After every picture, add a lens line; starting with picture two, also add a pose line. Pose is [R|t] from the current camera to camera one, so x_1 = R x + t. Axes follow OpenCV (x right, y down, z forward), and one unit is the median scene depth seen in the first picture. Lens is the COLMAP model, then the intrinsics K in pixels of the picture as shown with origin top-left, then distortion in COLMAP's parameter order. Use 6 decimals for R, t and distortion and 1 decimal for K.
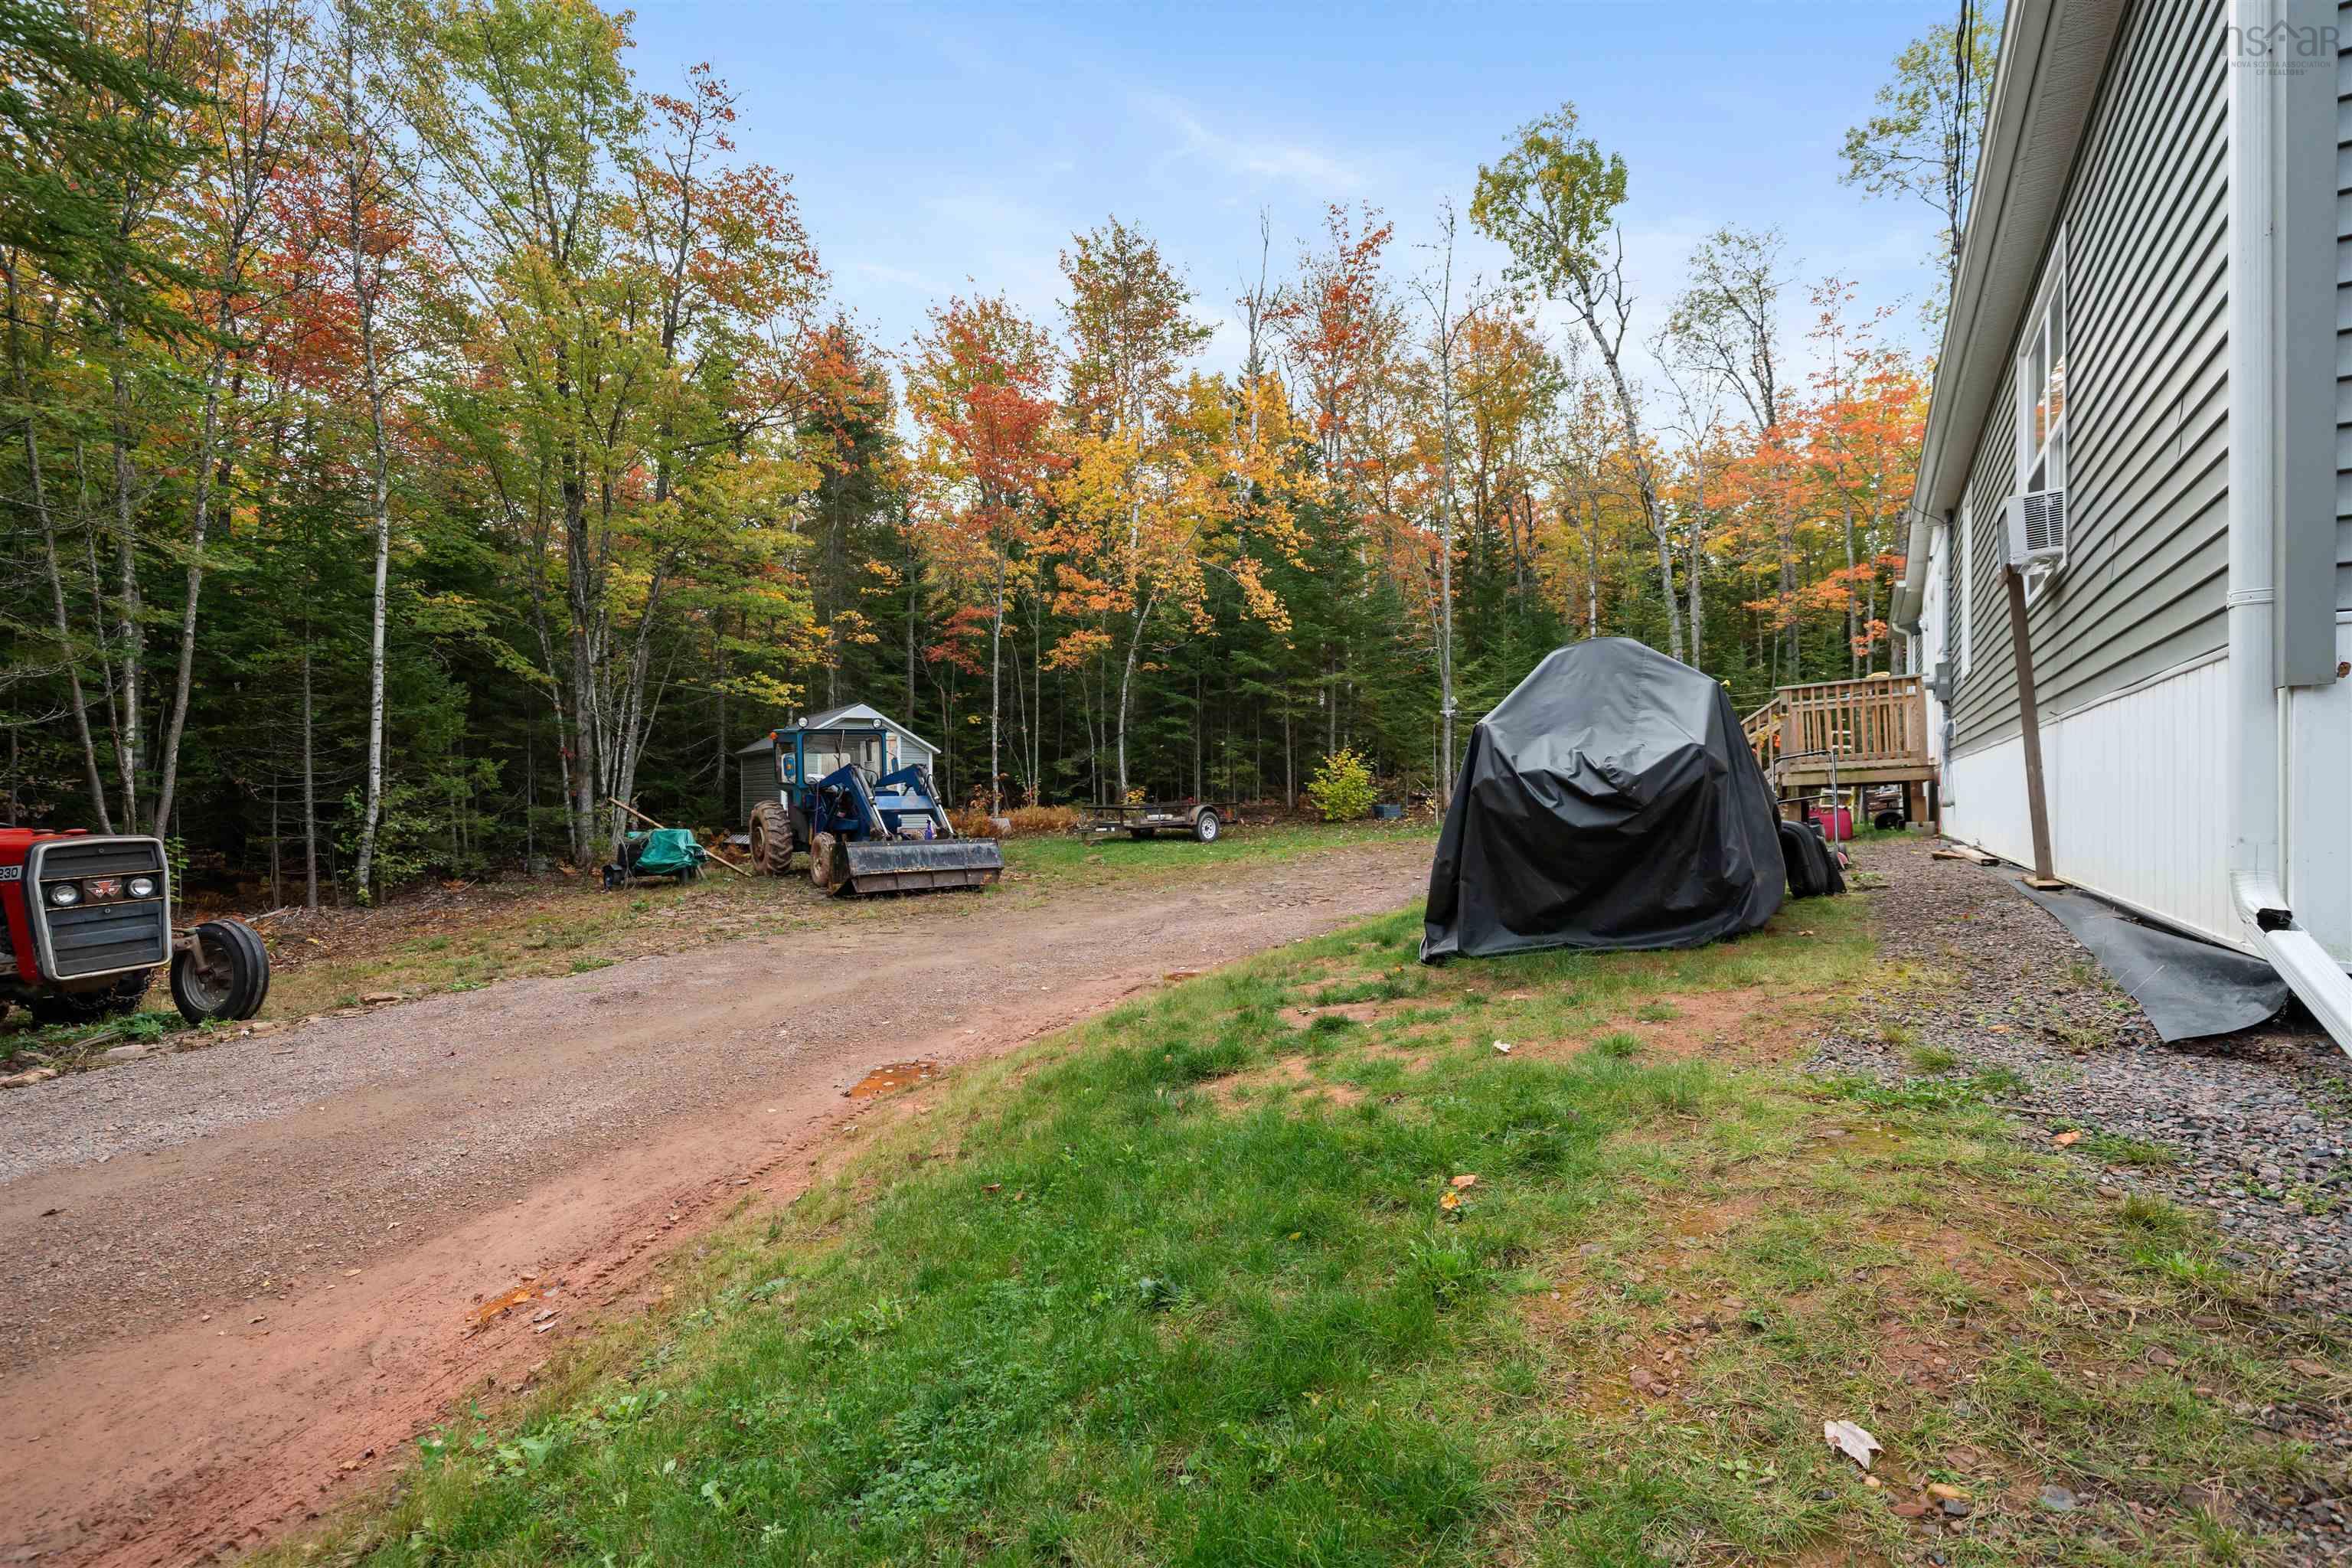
lens RADIAL K [[986.5, 0, 1174.9], [0, 986.5, 794.9], [0, 0, 1]] dist [0.003240, -0.000136]
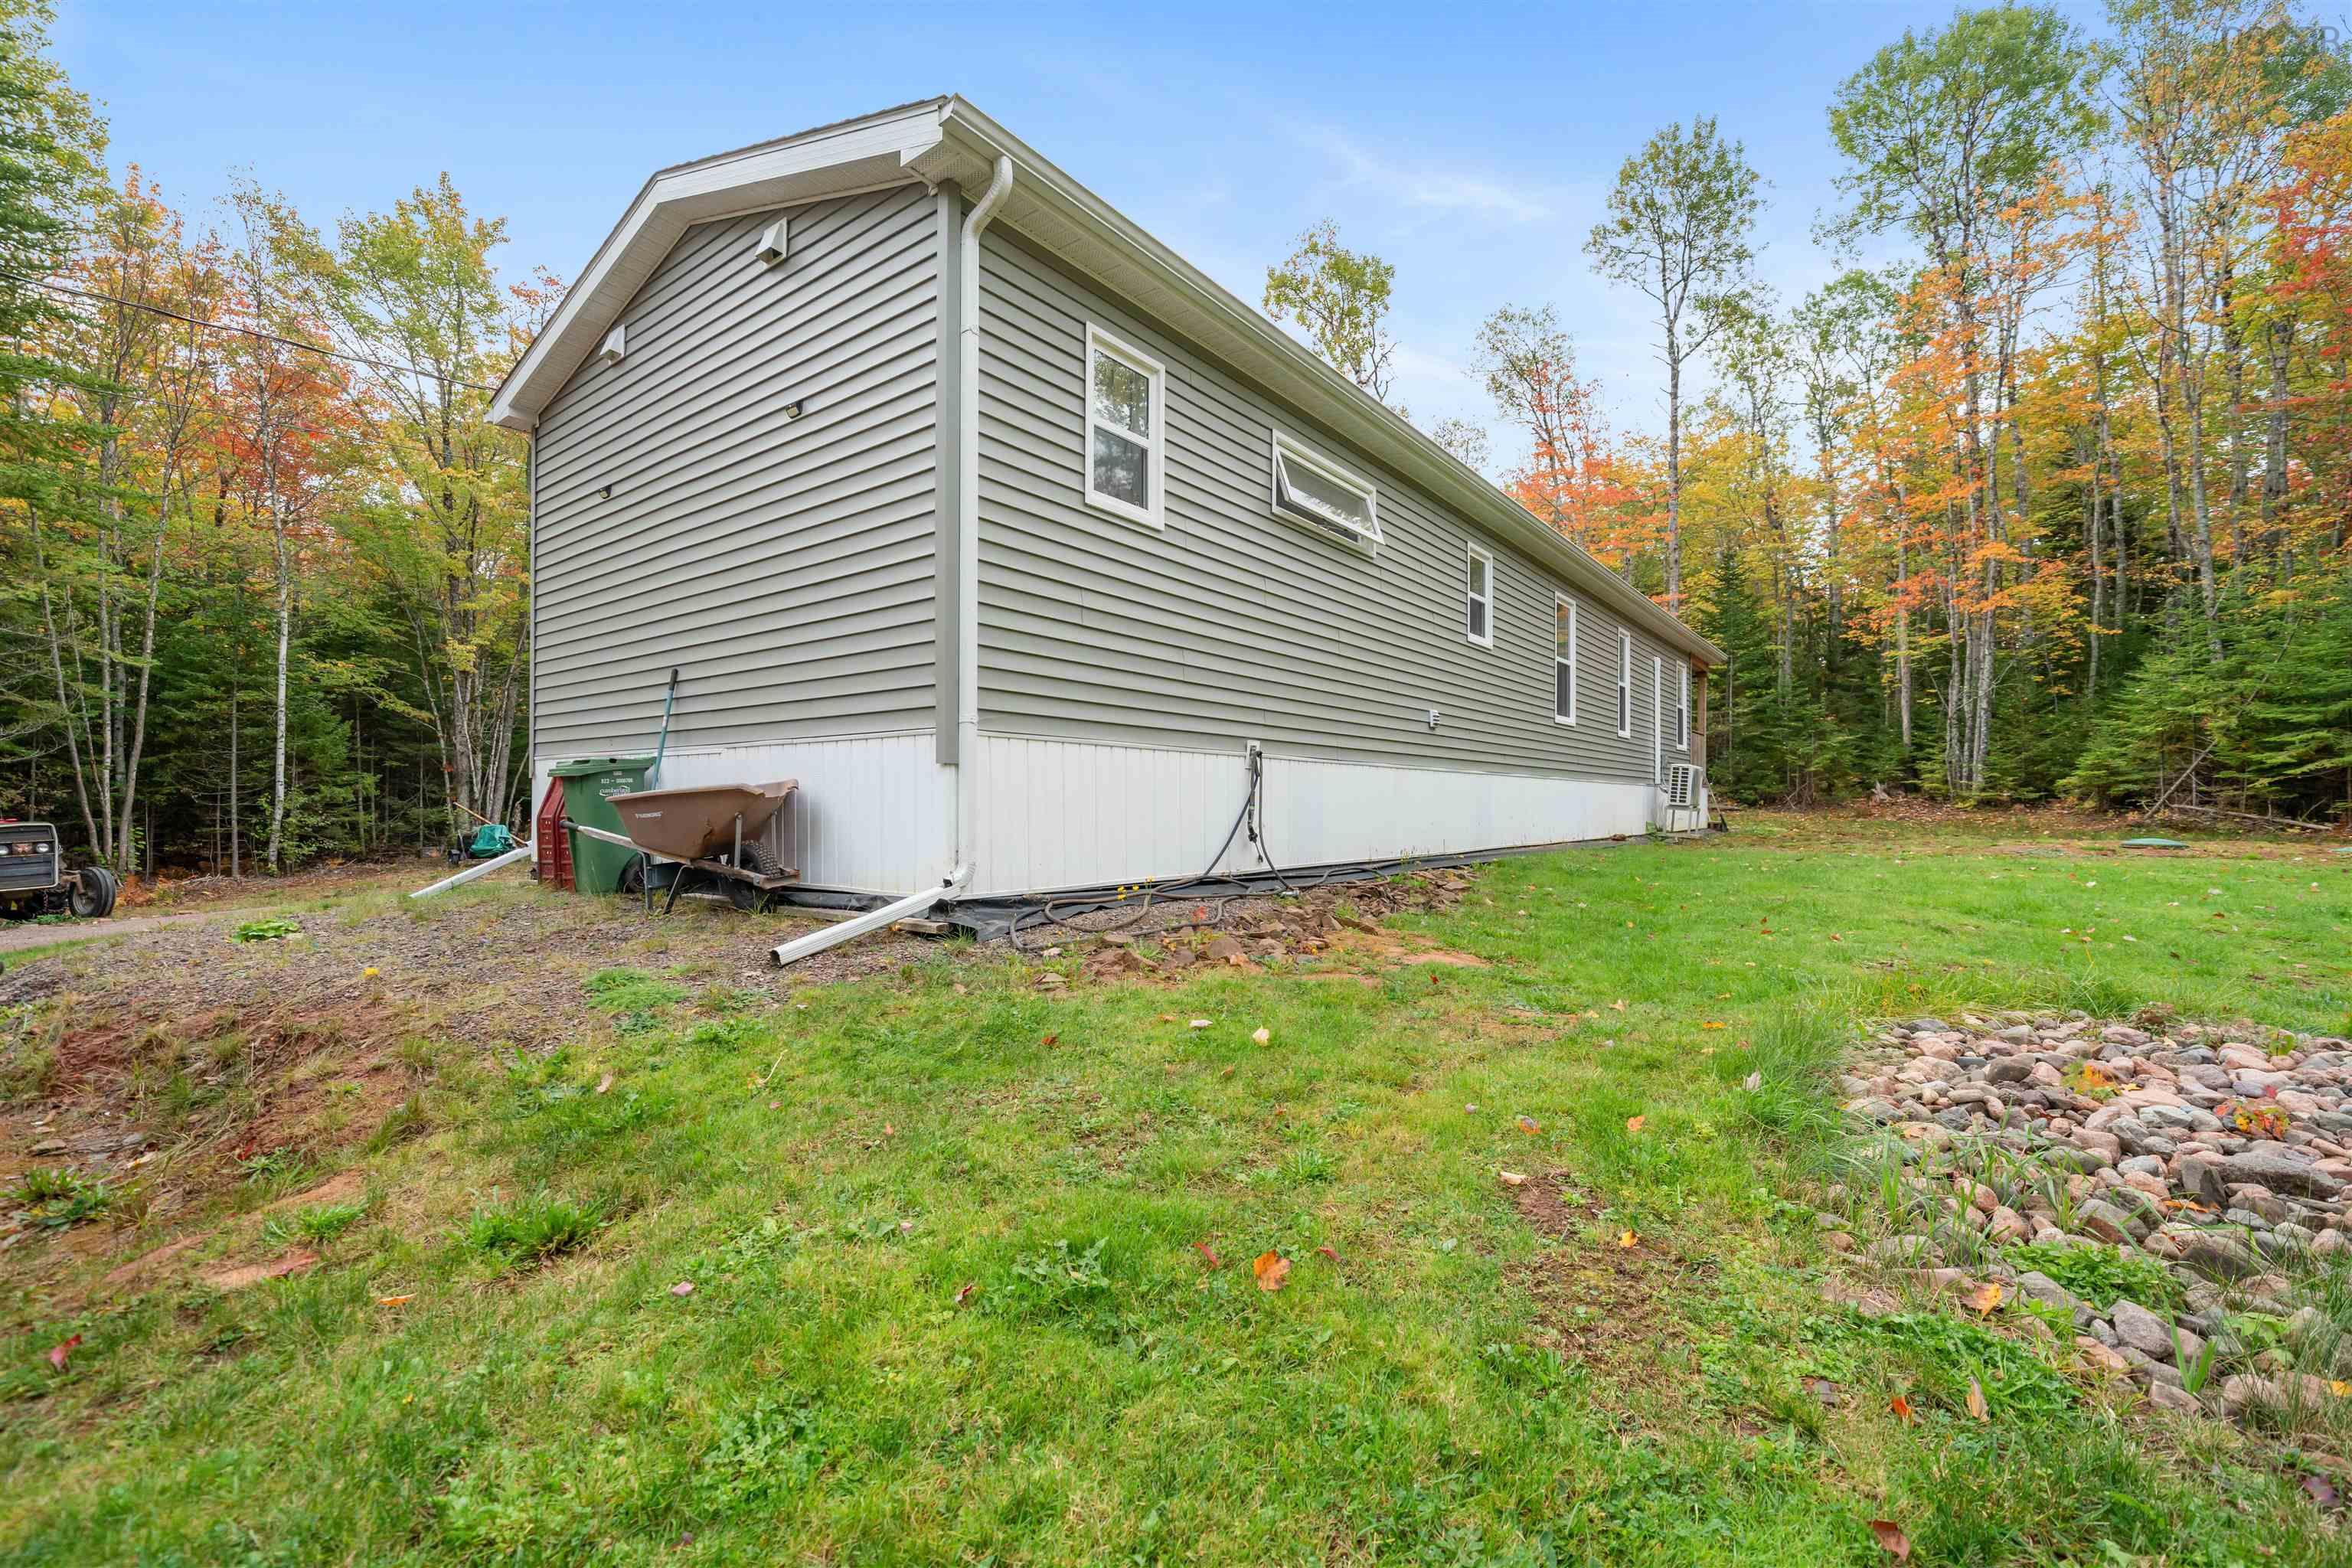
lens RADIAL K [[986.5, 0, 1174.6], [0, 986.5, 789.6], [0, 0, 1]] dist [0.003240, -0.000136]
pose [[0.998444, 0.004410, -0.055595, 0.581476], [-0.004924, 0.999946, -0.009116, -0.007922], [0.055552, 0.009375, 0.998412, -0.377027]]
